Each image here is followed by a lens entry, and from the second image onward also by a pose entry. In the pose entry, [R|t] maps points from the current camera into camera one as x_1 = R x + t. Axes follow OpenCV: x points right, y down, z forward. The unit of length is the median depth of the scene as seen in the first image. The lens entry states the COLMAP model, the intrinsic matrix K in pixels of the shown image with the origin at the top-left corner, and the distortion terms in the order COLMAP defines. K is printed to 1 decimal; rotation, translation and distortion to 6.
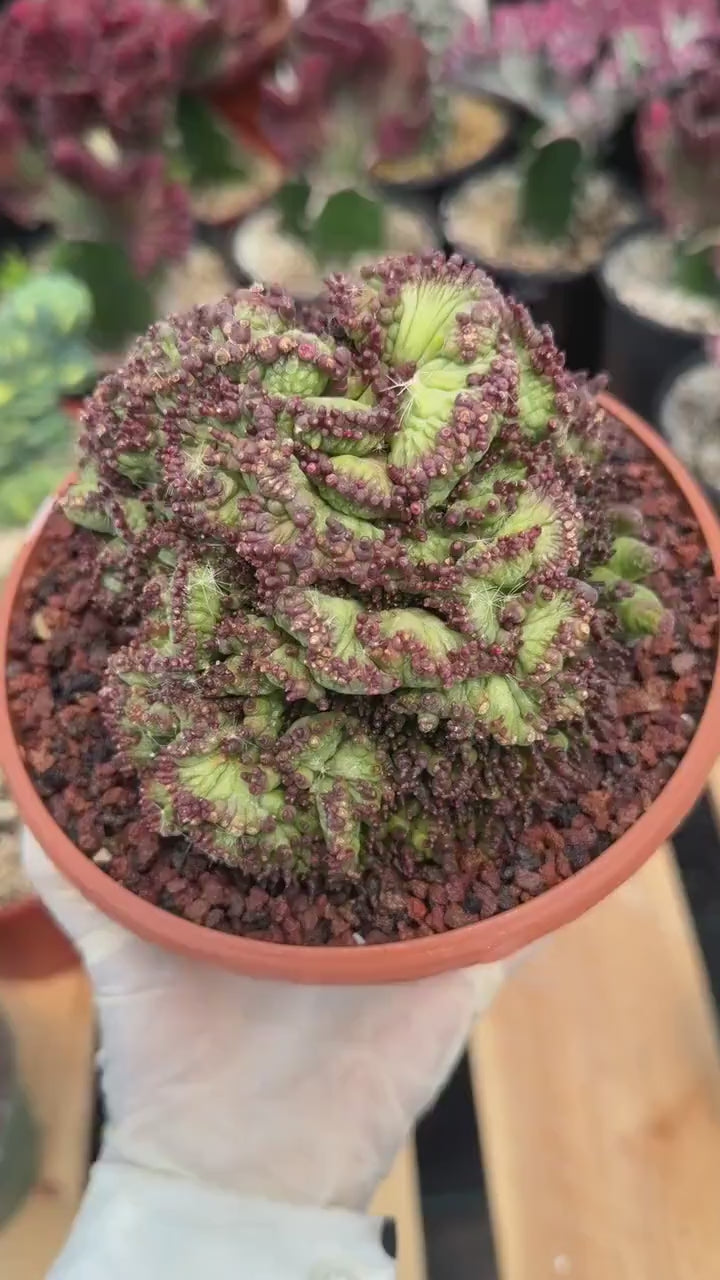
lens RADIAL K [[1144.4, 0, 365.0], [0, 1144.4, 637.0], [0, 0, 1]] dist [0.156374, -0.354340]
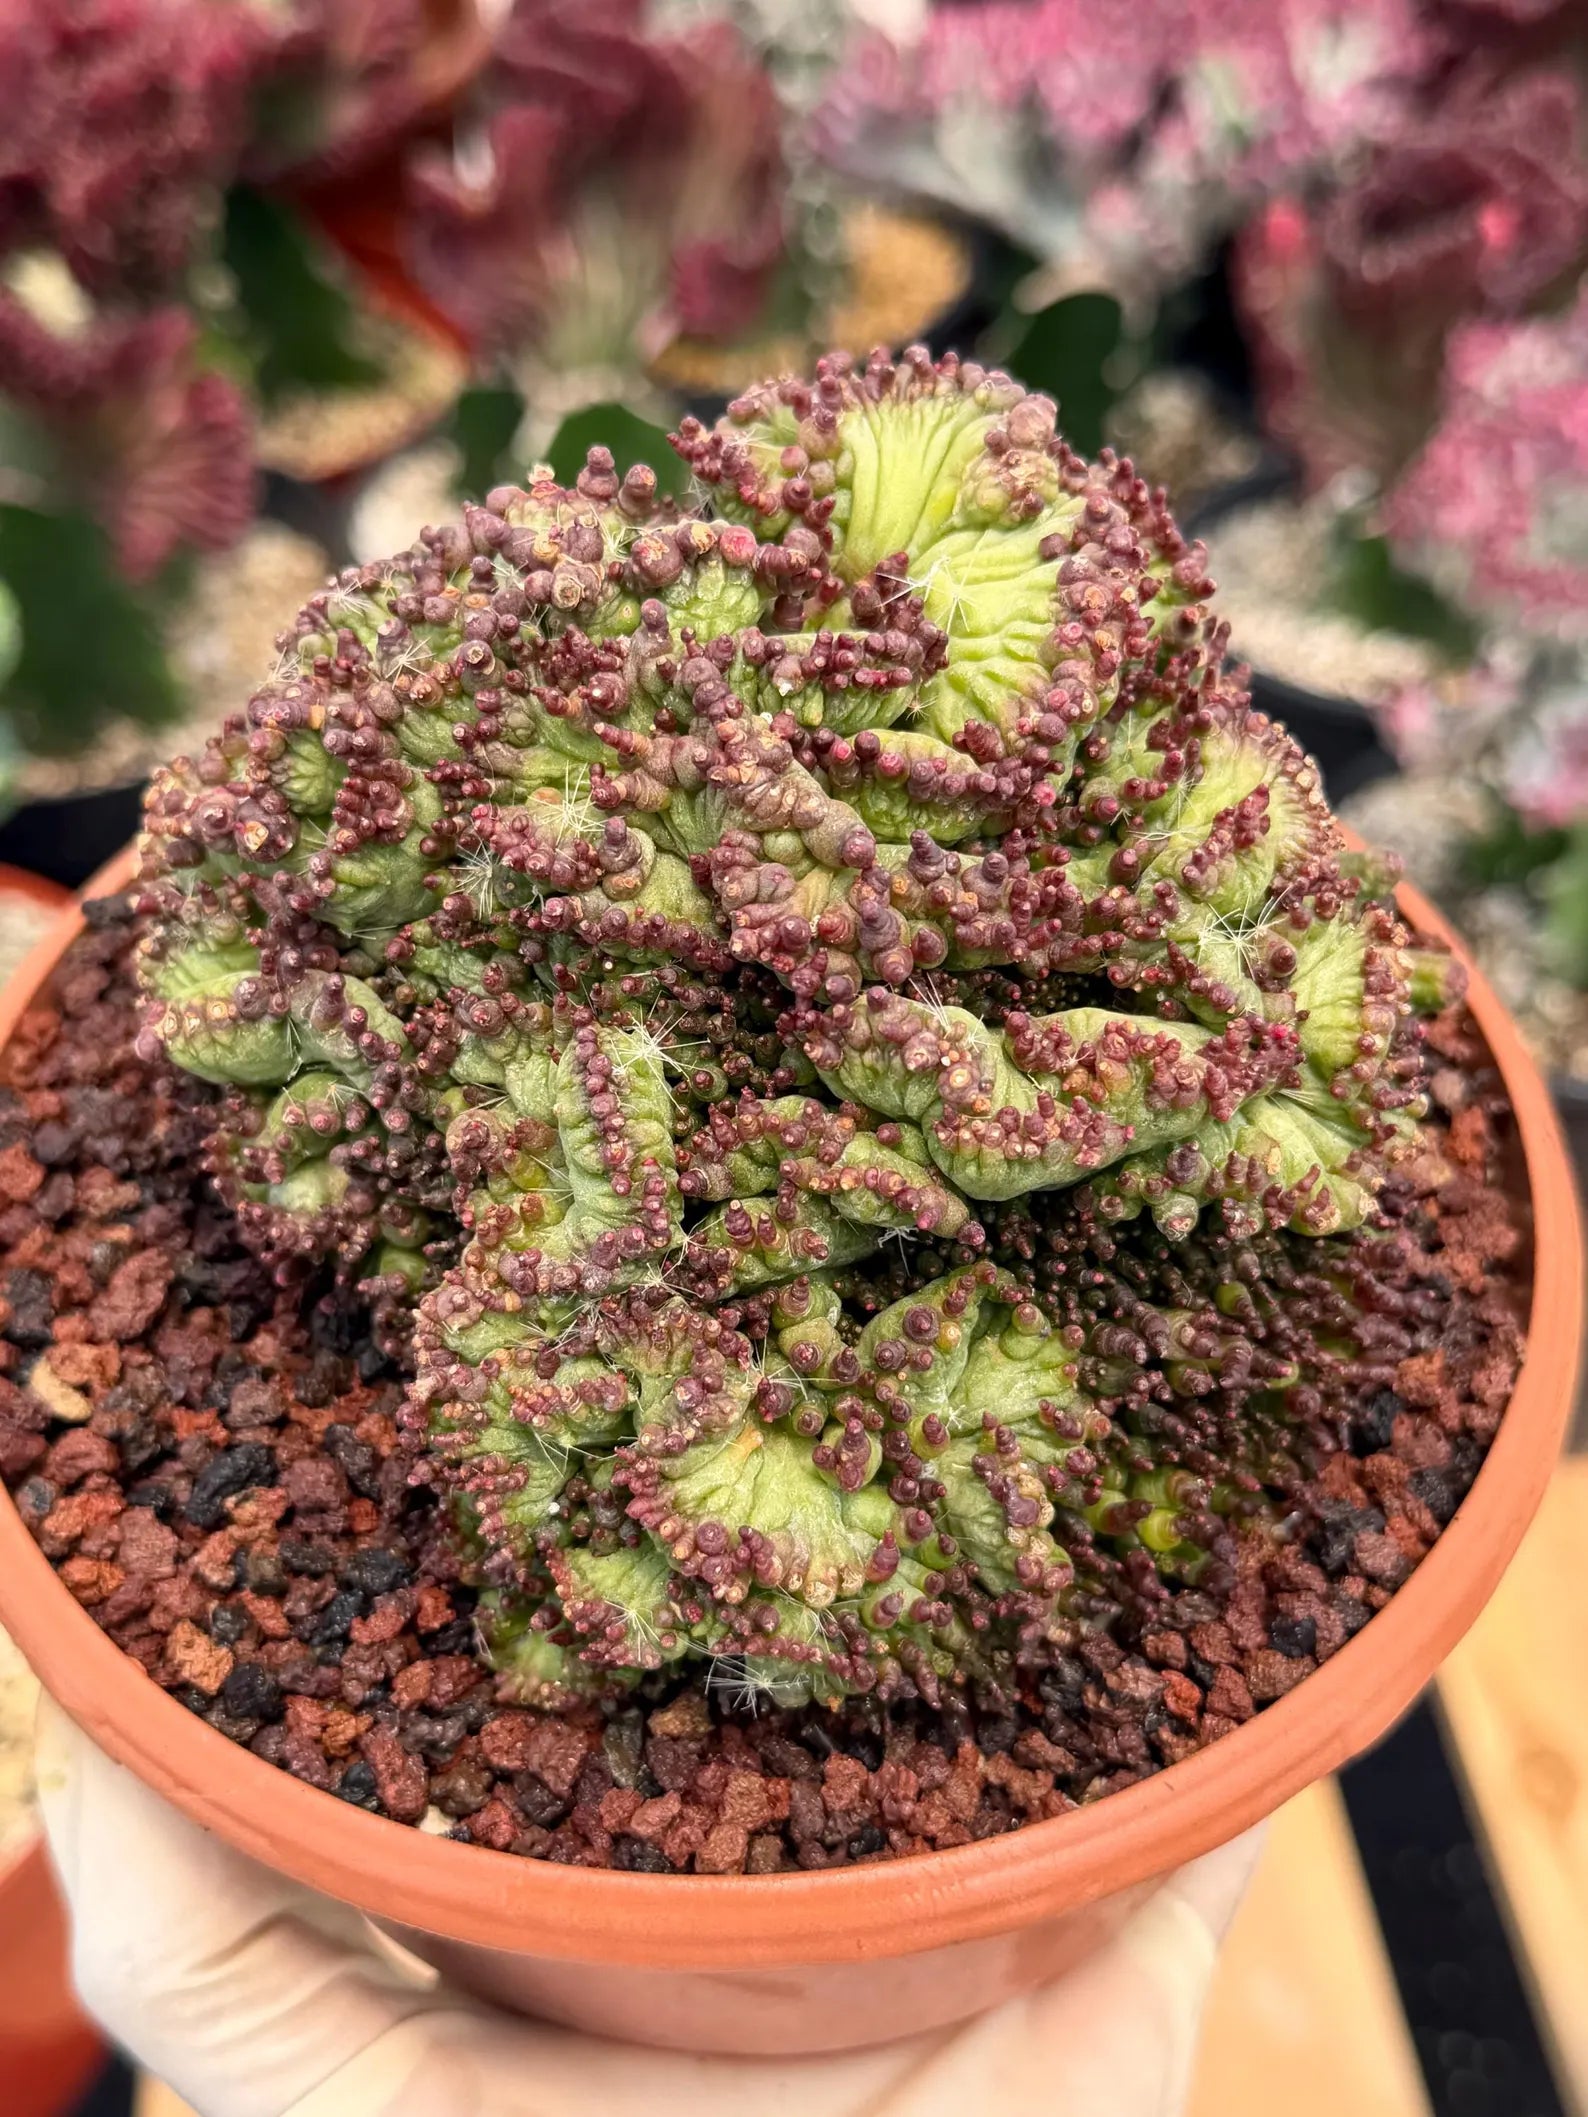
lens RADIAL K [[2856.3, 0, 784.1], [0, 2856.3, 1067.4], [0, 0, 1]] dist [0.127048, -0.047549]
pose [[0.920778, -0.219861, 0.322224, -0.452761], [0.280628, 0.947107, -0.155682, 0.149287], [-0.270952, 0.233774, 0.933775, -0.083244]]
